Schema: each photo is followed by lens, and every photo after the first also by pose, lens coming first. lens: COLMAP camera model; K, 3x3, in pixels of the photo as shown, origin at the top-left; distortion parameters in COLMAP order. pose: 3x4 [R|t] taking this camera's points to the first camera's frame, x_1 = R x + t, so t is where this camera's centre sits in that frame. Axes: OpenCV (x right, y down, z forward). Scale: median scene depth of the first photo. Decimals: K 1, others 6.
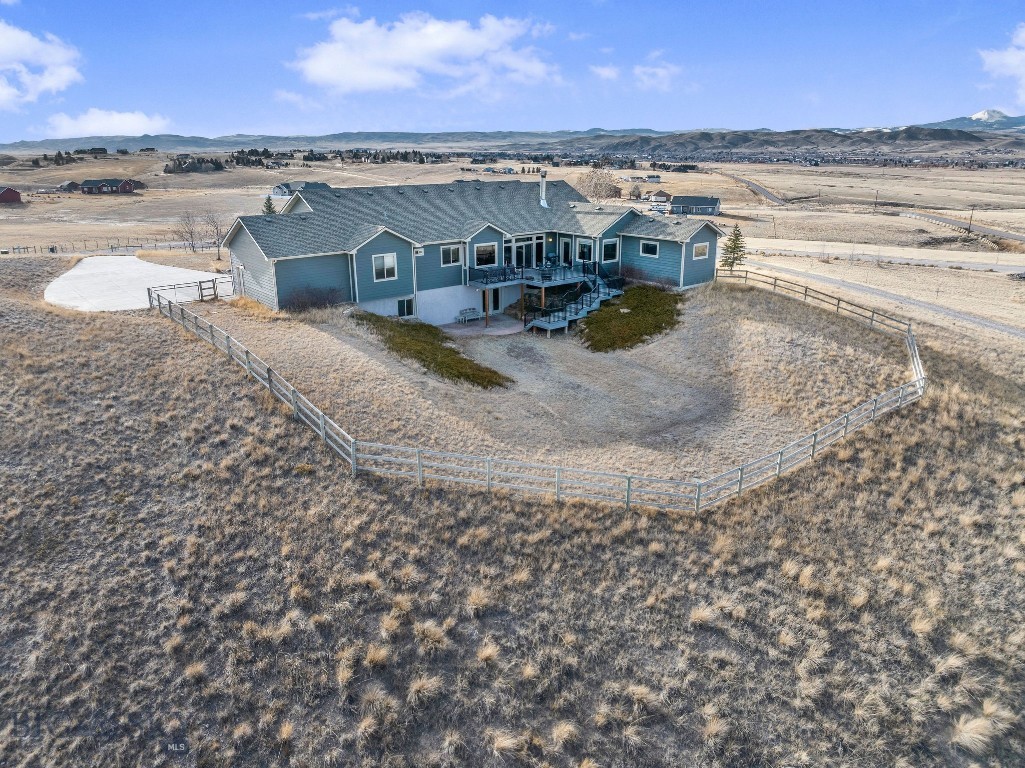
lens RADIAL K [[720.9, 0, 510.2], [0, 720.9, 381.9], [0, 0, 1]] dist [-0.047780, 0.030673]
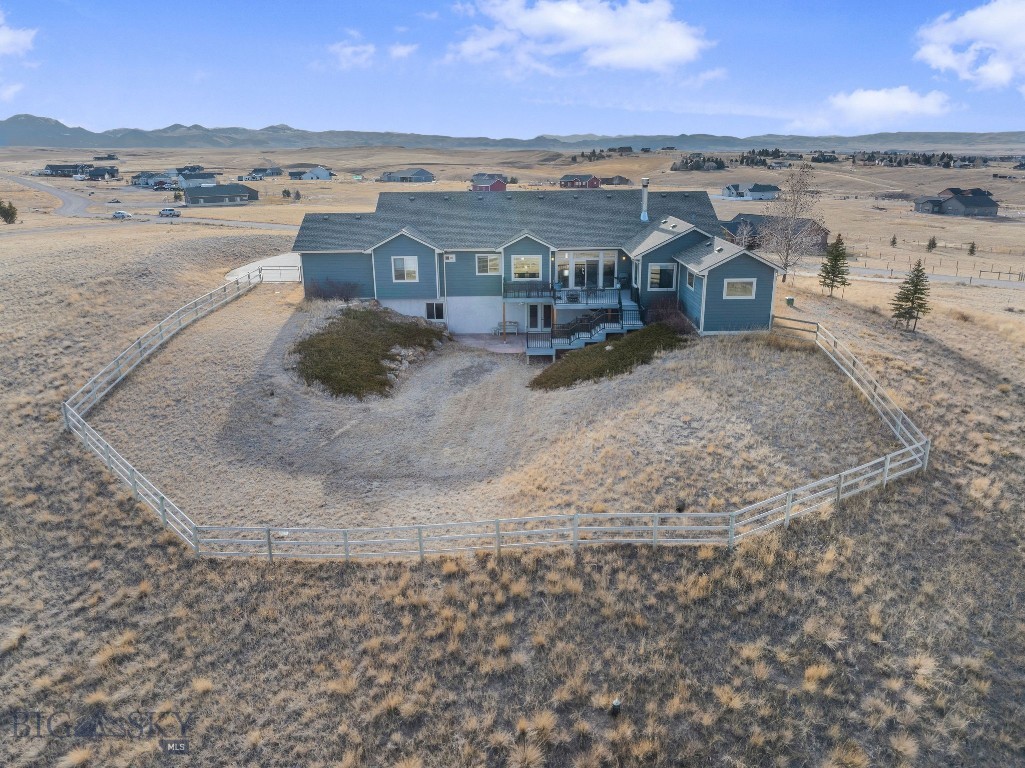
lens RADIAL K [[720.9, 0, 514.5], [0, 720.9, 384.8], [0, 0, 1]] dist [-0.047780, 0.030673]
pose [[0.783620, 0.192124, -0.590786, 0.560694], [-0.189966, 0.979531, 0.066573, -0.089398], [0.591483, 0.060061, 0.804077, 0.253740]]
